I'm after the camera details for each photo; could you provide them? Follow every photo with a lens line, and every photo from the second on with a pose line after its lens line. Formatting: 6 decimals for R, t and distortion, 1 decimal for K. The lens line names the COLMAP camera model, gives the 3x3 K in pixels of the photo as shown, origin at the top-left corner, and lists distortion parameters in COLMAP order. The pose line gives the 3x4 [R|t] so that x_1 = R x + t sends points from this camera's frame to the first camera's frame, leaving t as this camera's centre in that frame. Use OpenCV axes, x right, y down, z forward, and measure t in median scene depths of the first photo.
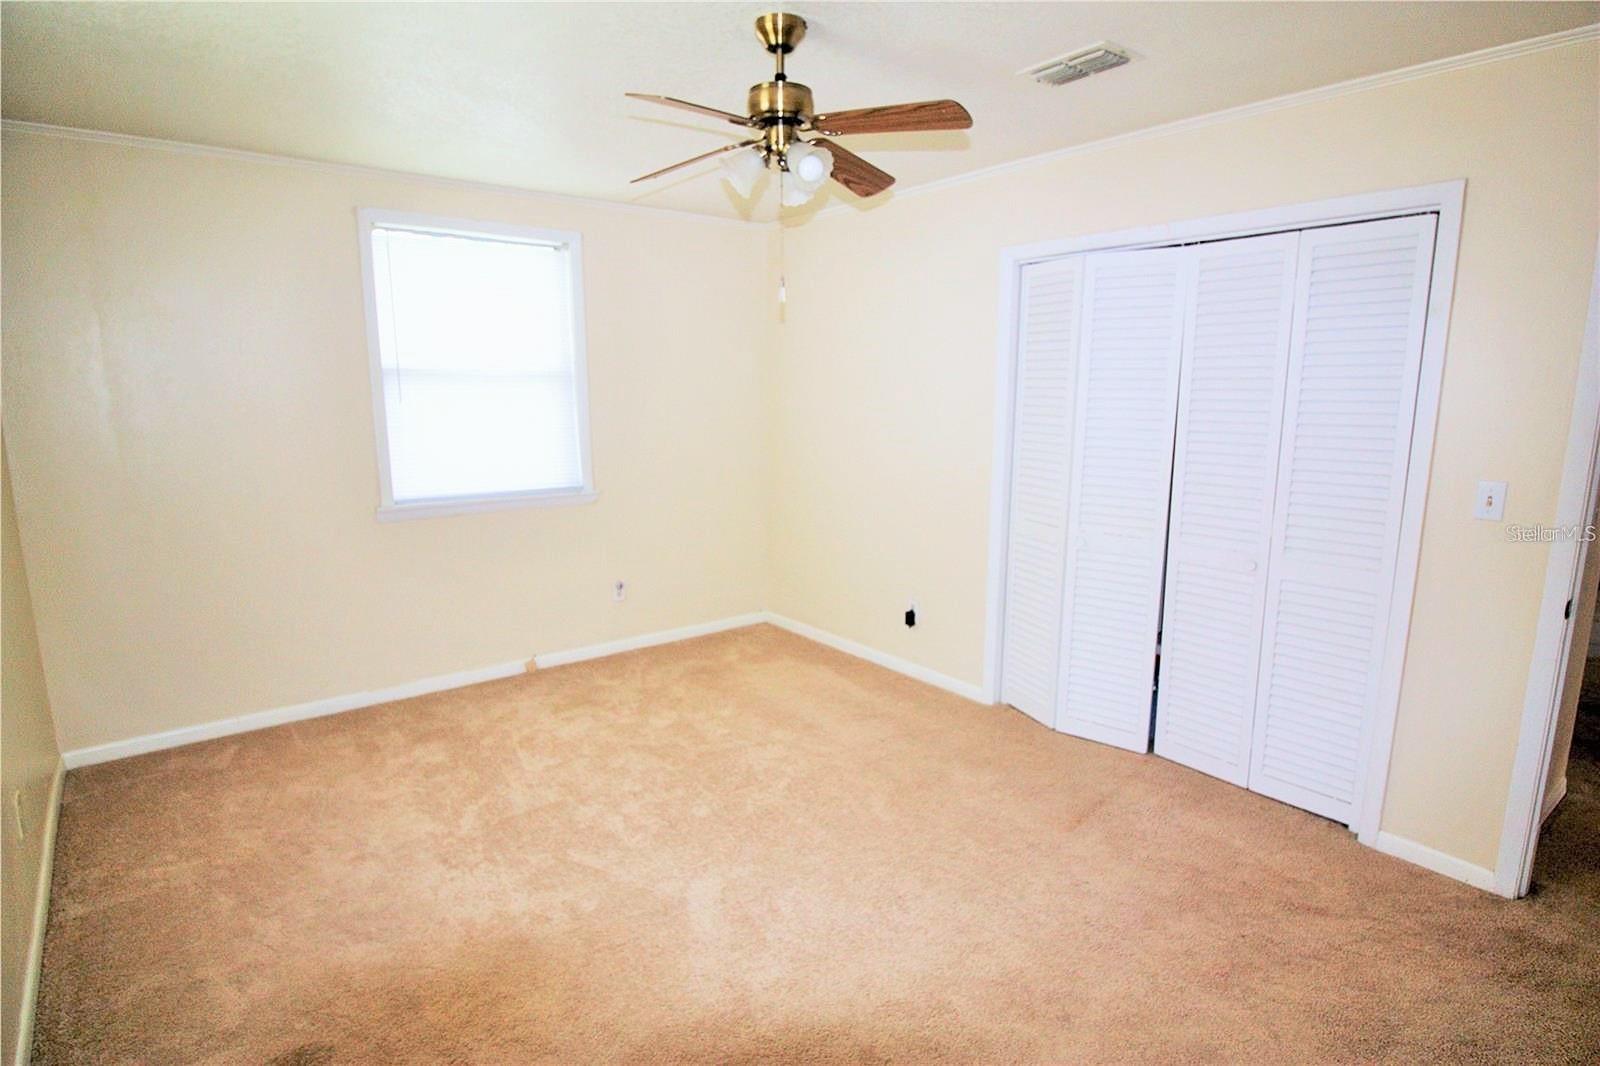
lens RADIAL K [[862.0, 0, 794.2], [0, 862.0, 538.4], [0, 0, 1]] dist [-0.002480, -0.000530]
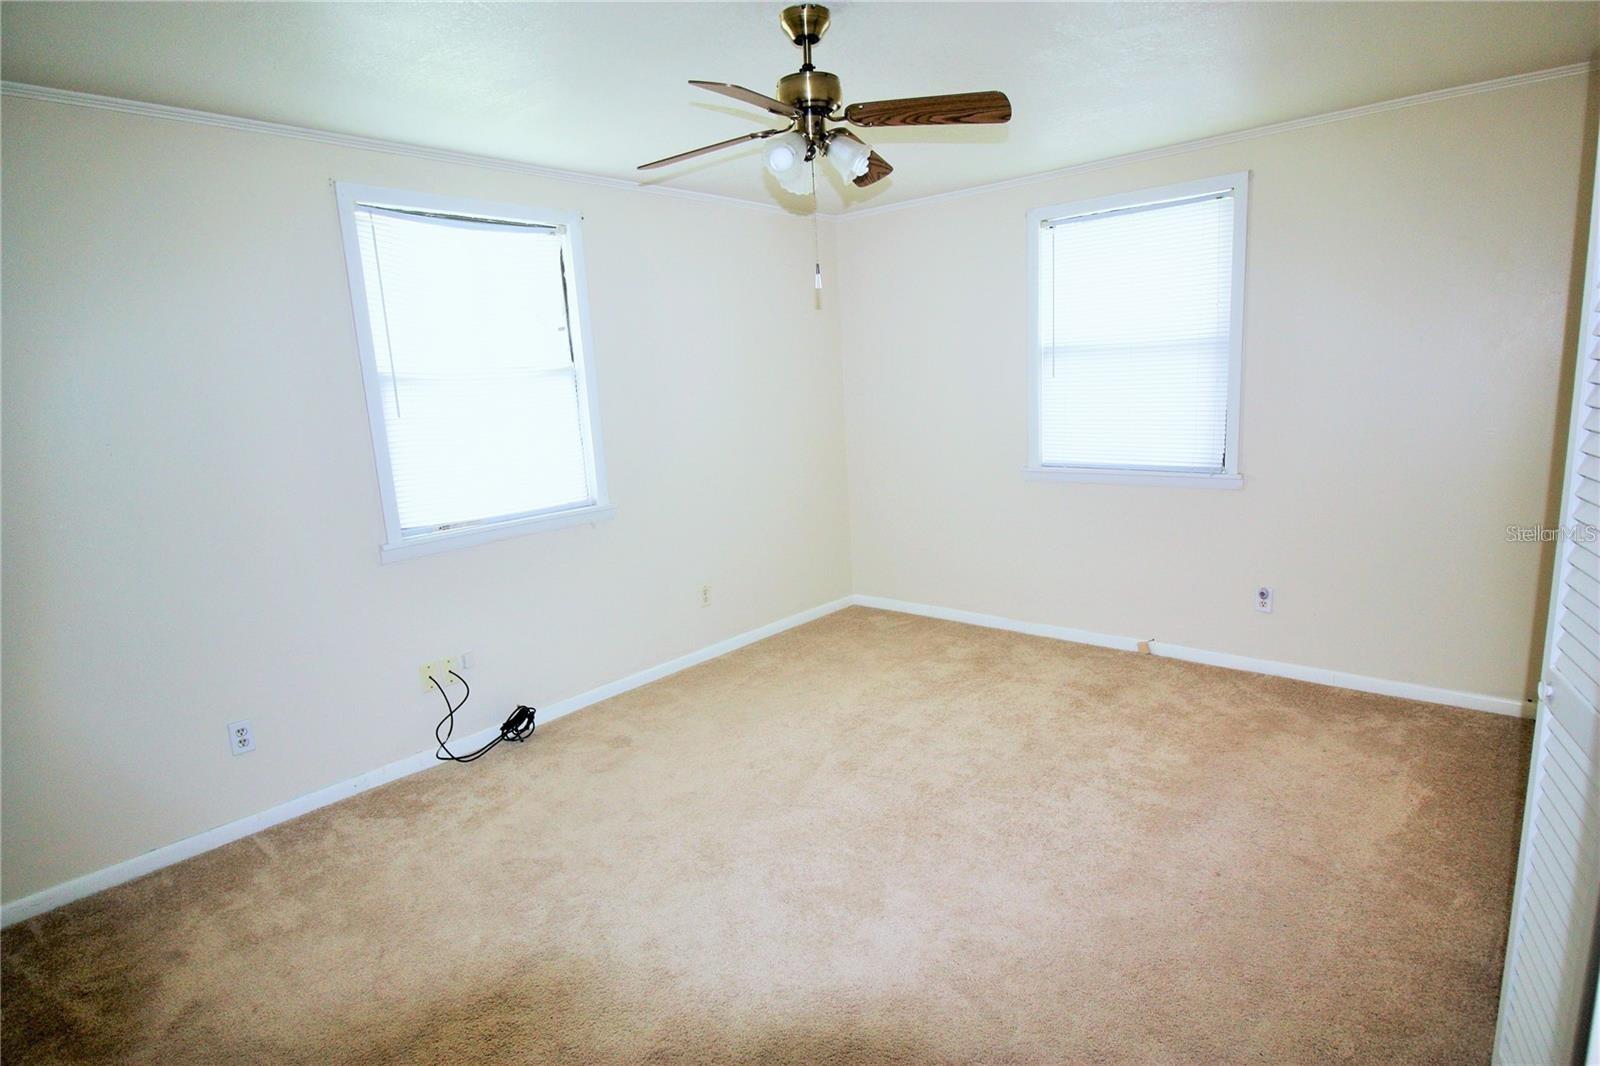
lens RADIAL K [[862.0, 0, 794.2], [0, 862.0, 538.4], [0, 0, 1]] dist [-0.002480, -0.000530]
pose [[0.201399, 0.181065, -0.962629, 0.878368], [-0.132274, 0.978792, 0.156431, -0.119742], [0.970537, 0.095826, 0.221077, 0.666158]]
